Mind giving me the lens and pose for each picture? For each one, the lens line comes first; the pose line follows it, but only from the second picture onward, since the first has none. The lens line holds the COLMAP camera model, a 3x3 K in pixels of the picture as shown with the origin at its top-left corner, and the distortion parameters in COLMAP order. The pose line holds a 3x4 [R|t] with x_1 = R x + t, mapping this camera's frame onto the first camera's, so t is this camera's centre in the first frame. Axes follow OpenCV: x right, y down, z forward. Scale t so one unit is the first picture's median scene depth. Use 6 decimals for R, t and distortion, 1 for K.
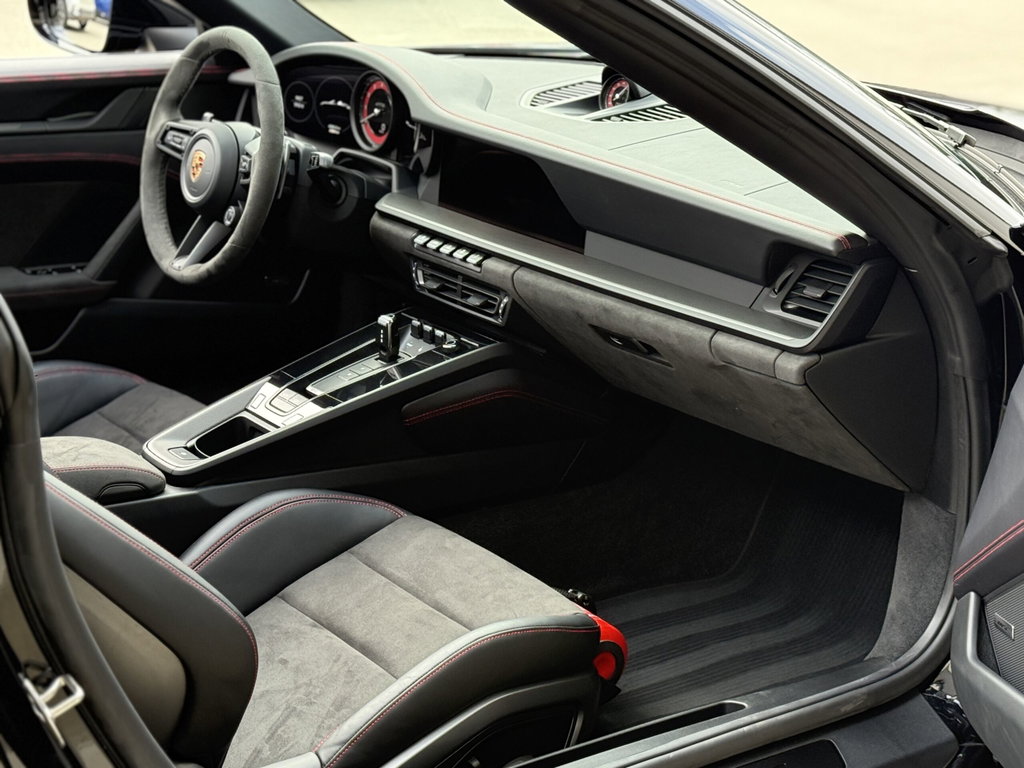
lens RADIAL K [[1974.1, 0, 512.0], [0, 1974.1, 384.0], [0, 0, 1]] dist [0.150539, 0.075400]
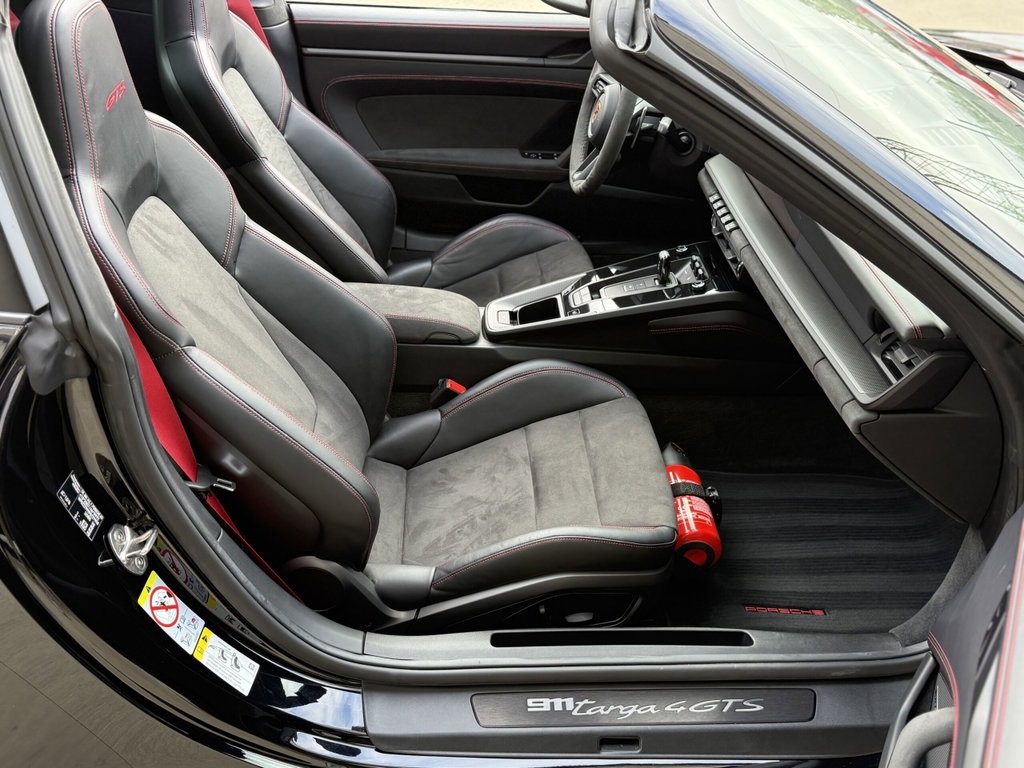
lens RADIAL K [[981.3, 0, 512.0], [0, 981.3, 384.0], [0, 0, 1]] dist [0.186934, -0.467392]
pose [[0.837074, 0.295087, -0.460686, 0.196555], [-0.161306, 0.937753, 0.307572, -0.144341], [0.522770, -0.183149, 0.832567, 0.335327]]
